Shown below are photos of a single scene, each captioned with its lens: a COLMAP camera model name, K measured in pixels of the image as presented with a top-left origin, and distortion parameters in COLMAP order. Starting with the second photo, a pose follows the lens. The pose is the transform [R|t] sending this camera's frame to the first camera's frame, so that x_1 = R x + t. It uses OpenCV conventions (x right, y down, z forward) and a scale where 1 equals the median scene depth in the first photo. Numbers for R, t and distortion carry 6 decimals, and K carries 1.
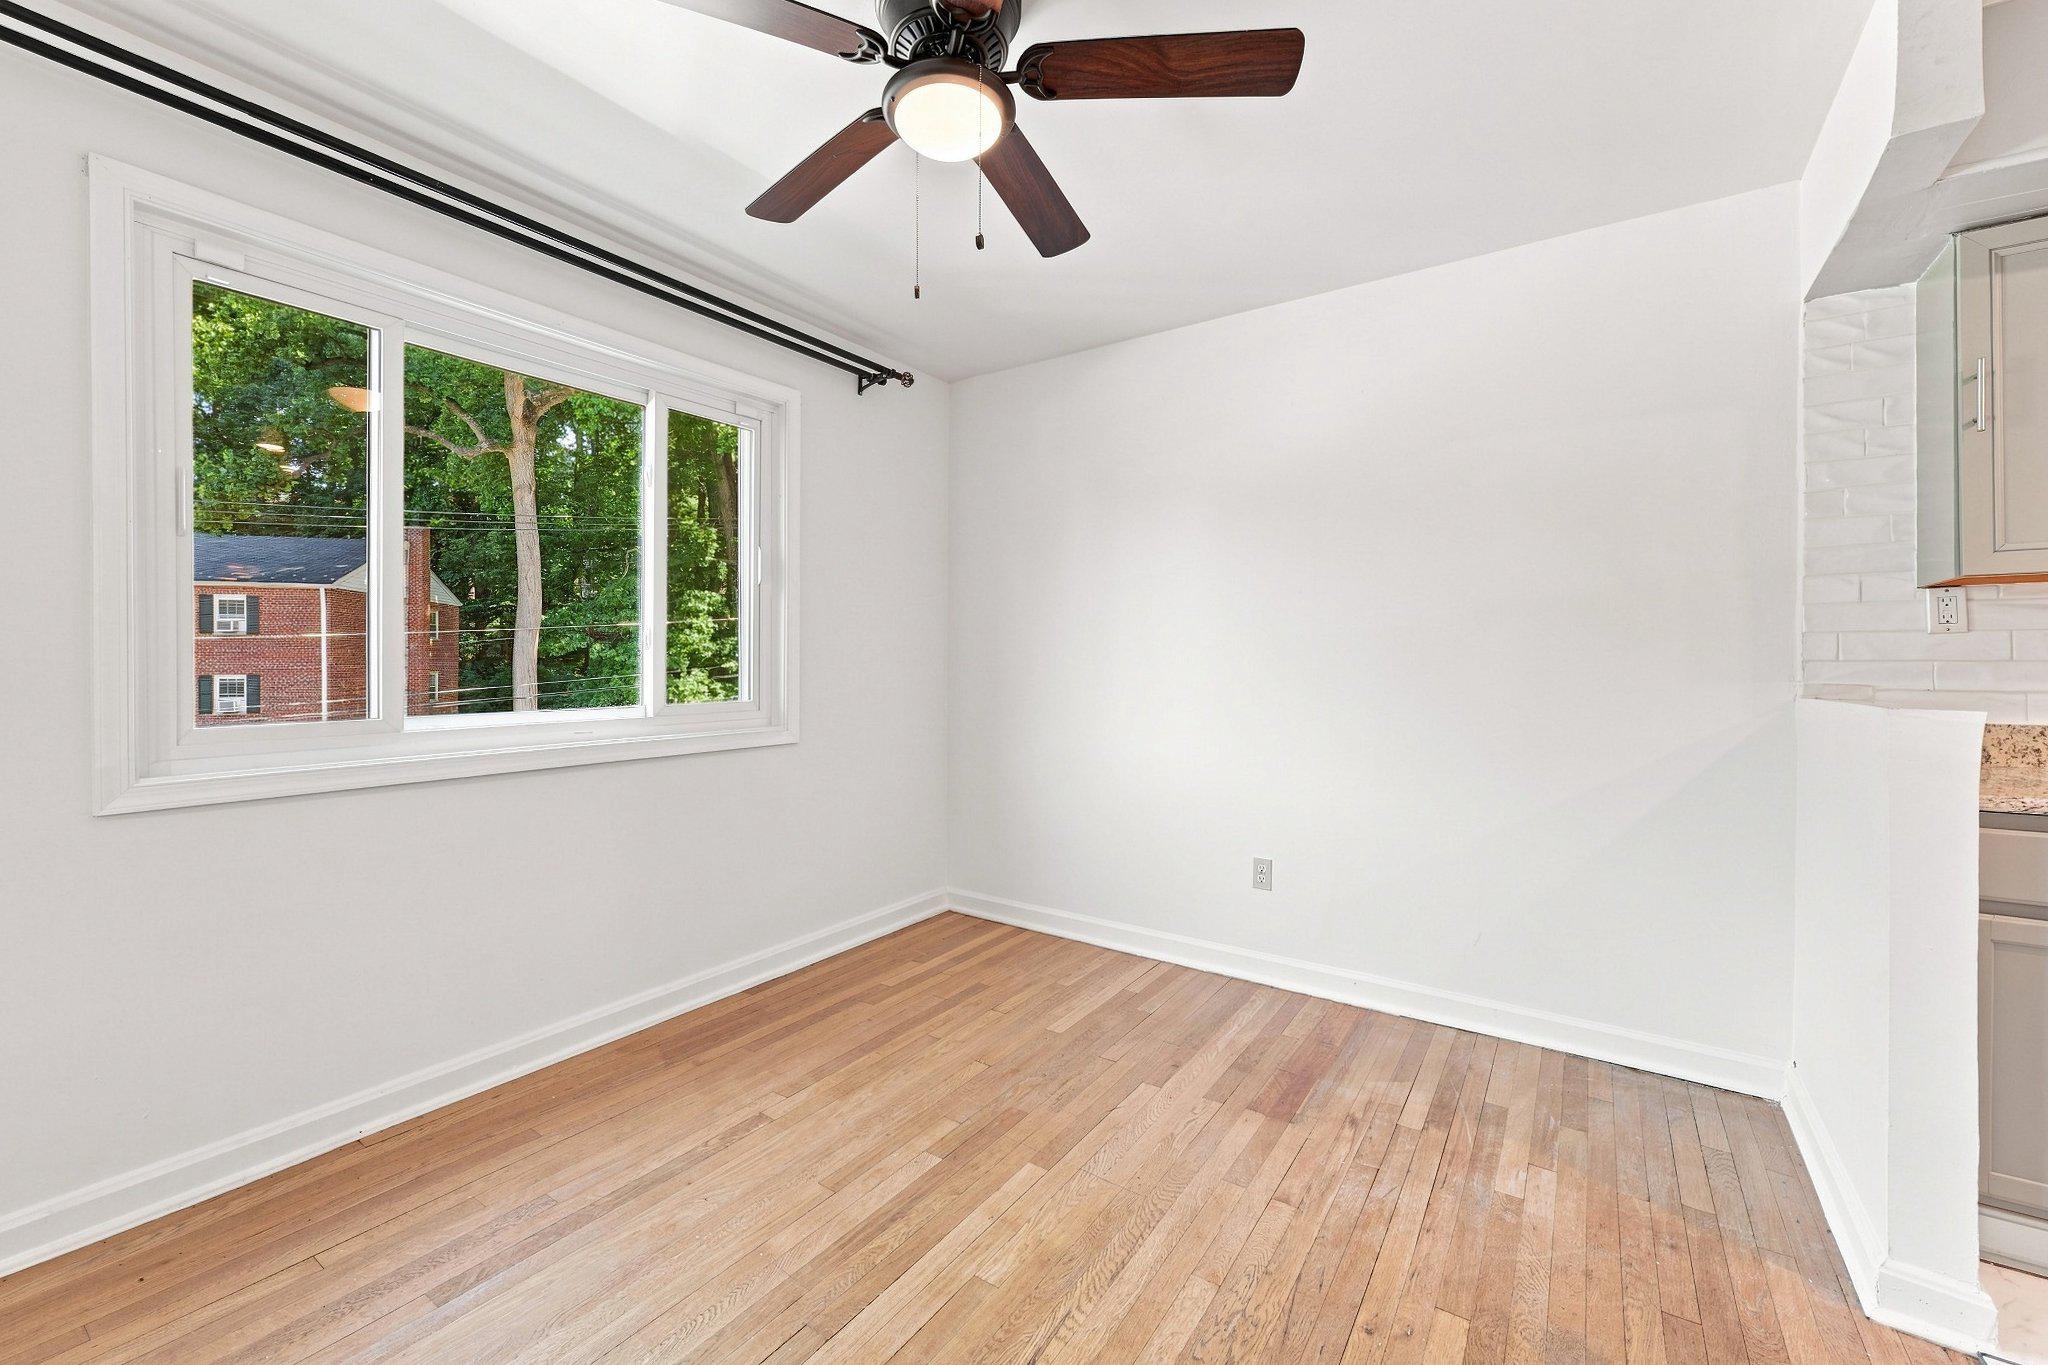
lens RADIAL K [[830.1, 0, 1020.6], [0, 830.1, 665.3], [0, 0, 1]] dist [-0.000645, -0.000441]
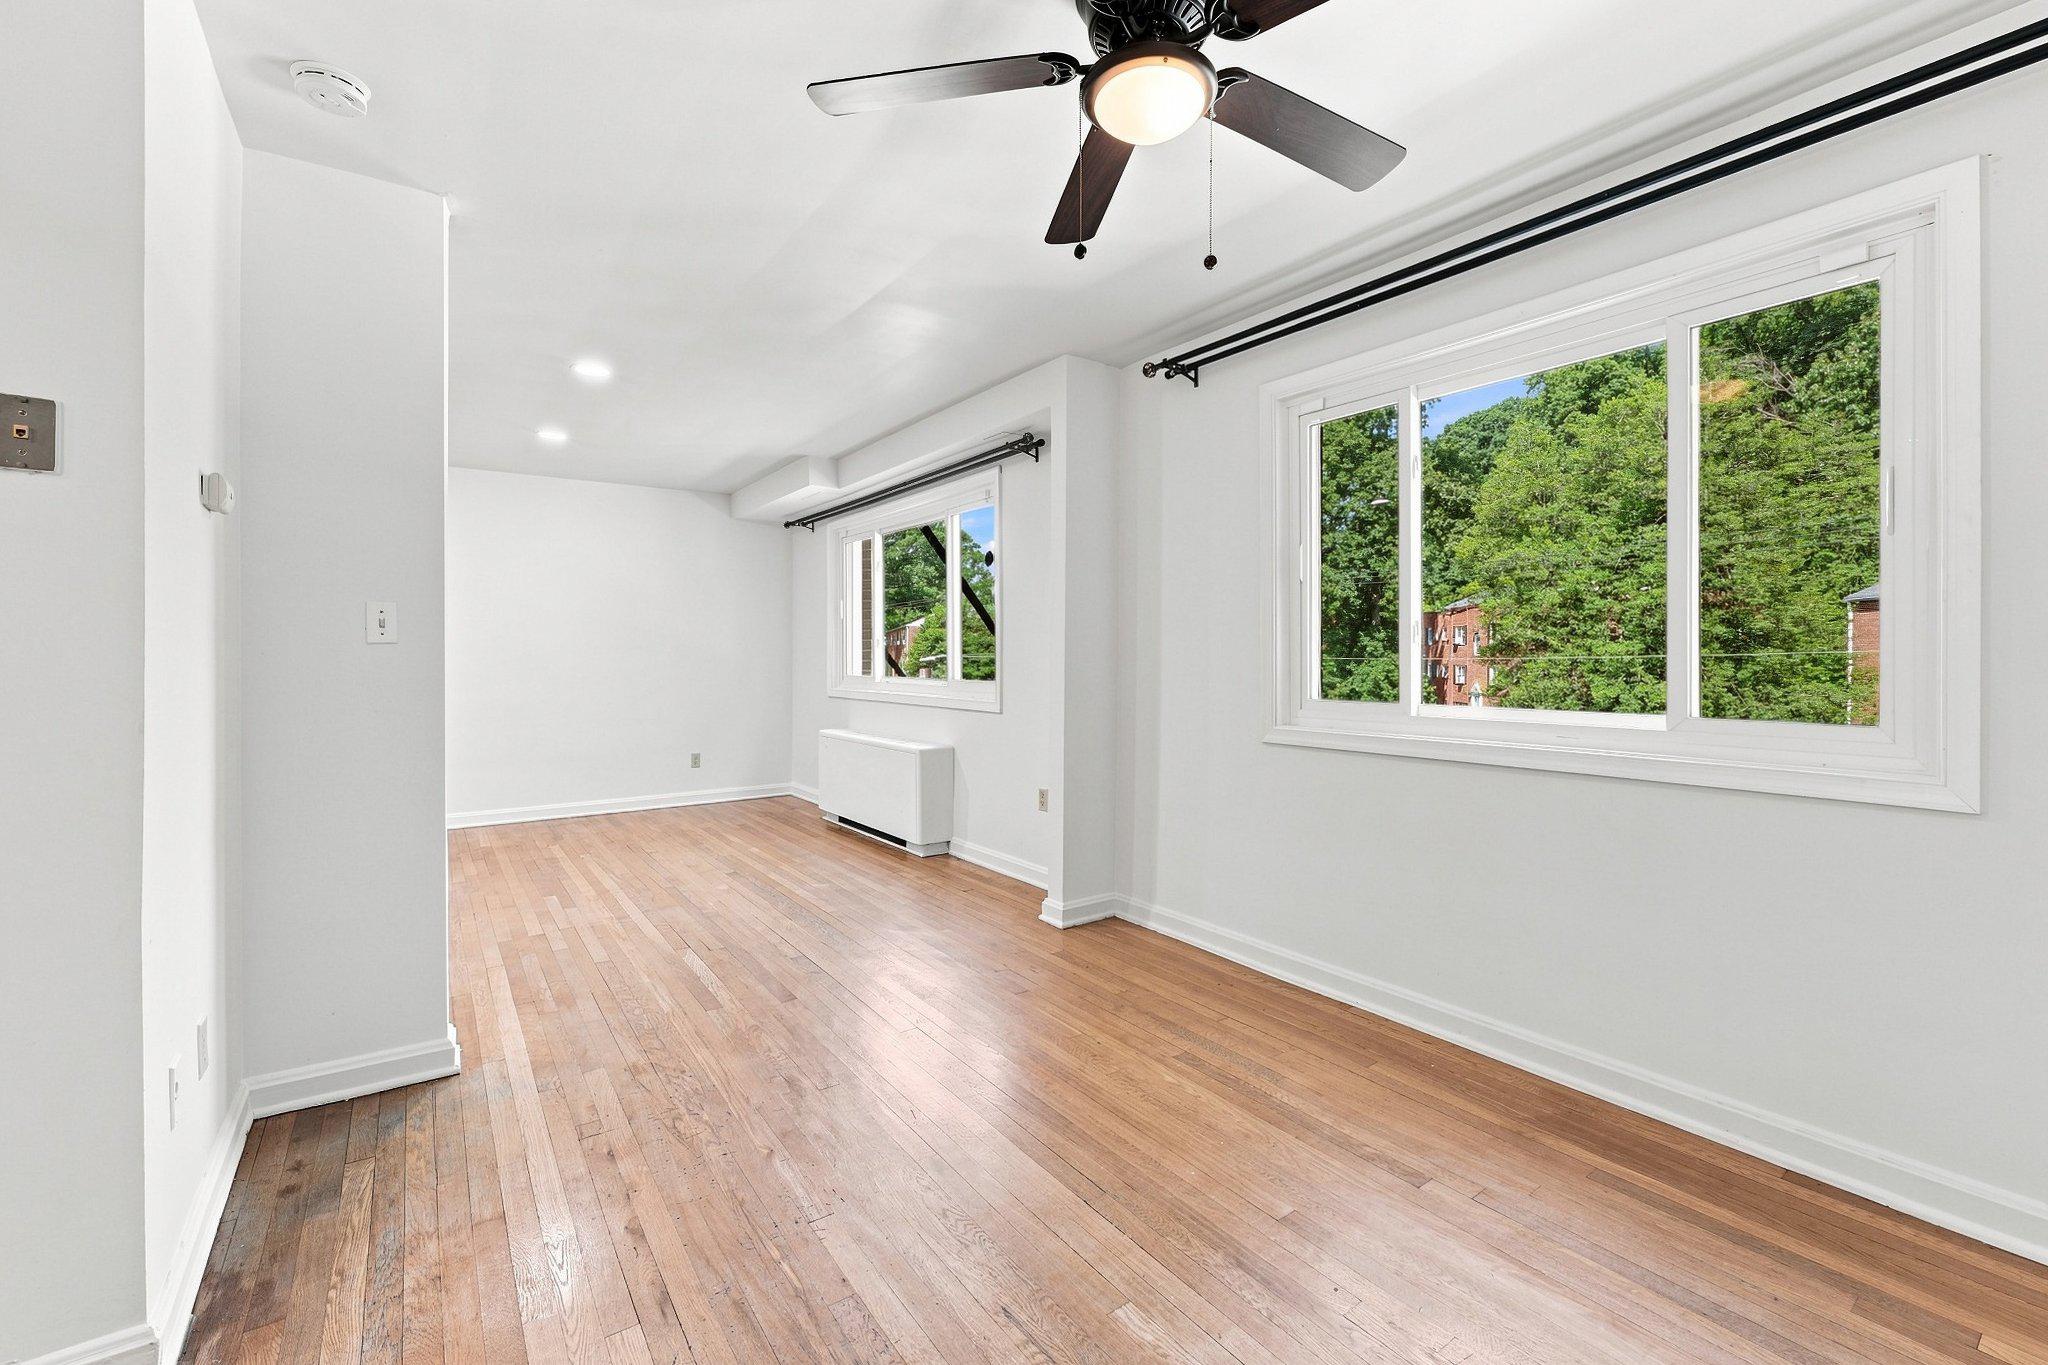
lens RADIAL K [[856.5, 0, 1019.0], [0, 856.5, 652.0], [0, 0, 1]] dist [-0.004583, 0.000329]
pose [[-0.349634, -0.008238, -0.936850, 0.659352], [-0.009594, 0.999940, -0.005212, -0.002456], [0.936837, 0.007166, -0.349692, 0.878572]]
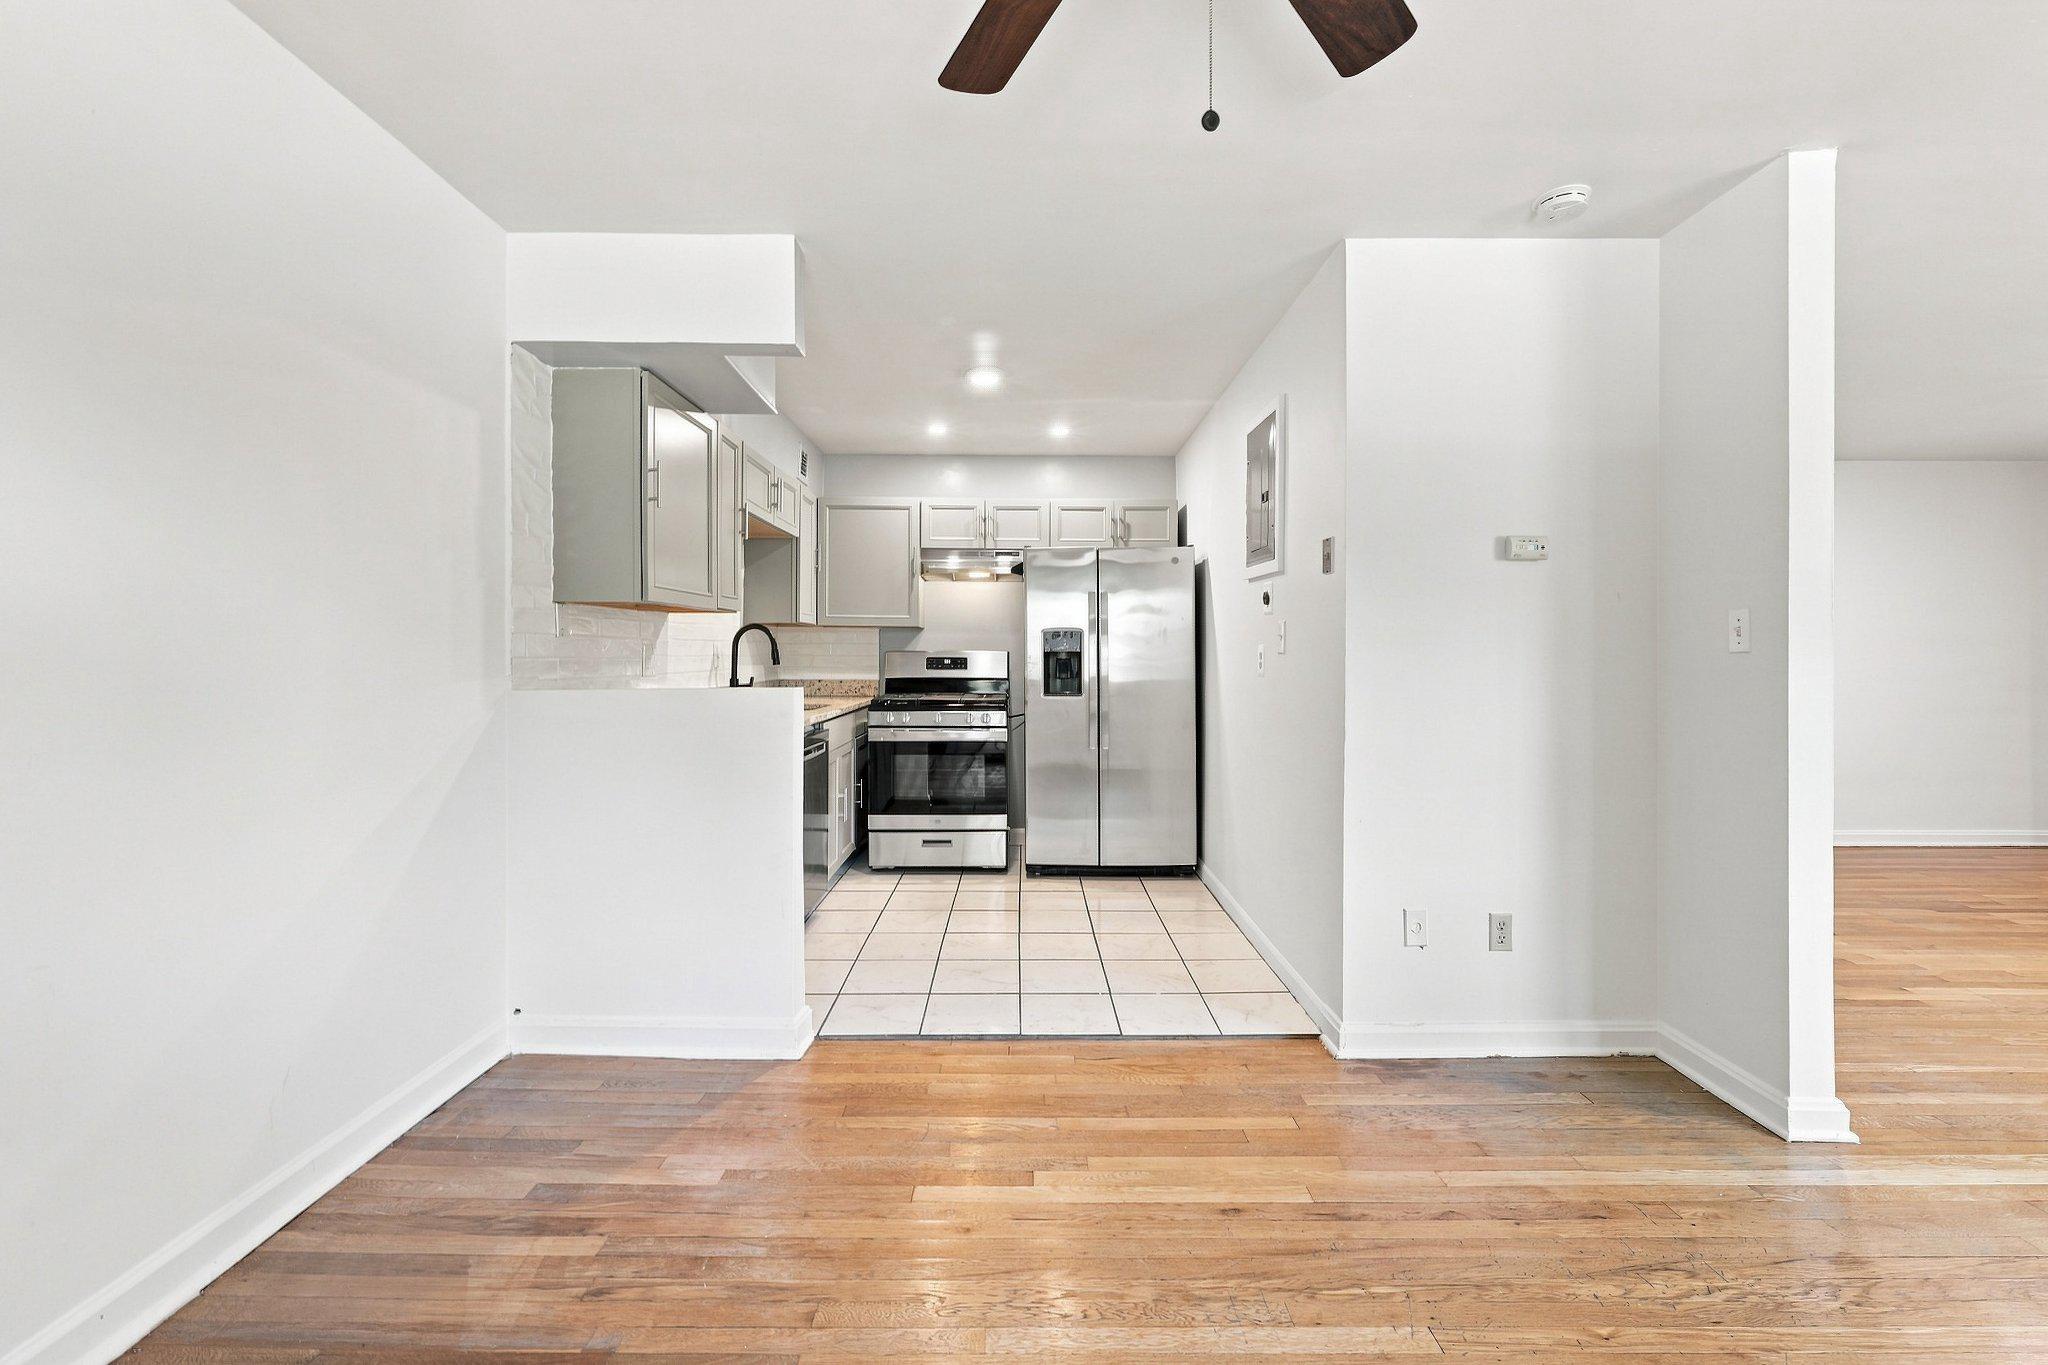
lens RADIAL K [[830.1, 0, 1026.0], [0, 830.1, 658.5], [0, 0, 1]] dist [-0.000645, -0.000441]
pose [[-0.567203, -0.005938, 0.823557, -0.394435], [-0.000295, 0.999975, 0.007007, -0.011895], [-0.823578, 0.003732, -0.567190, 1.062385]]
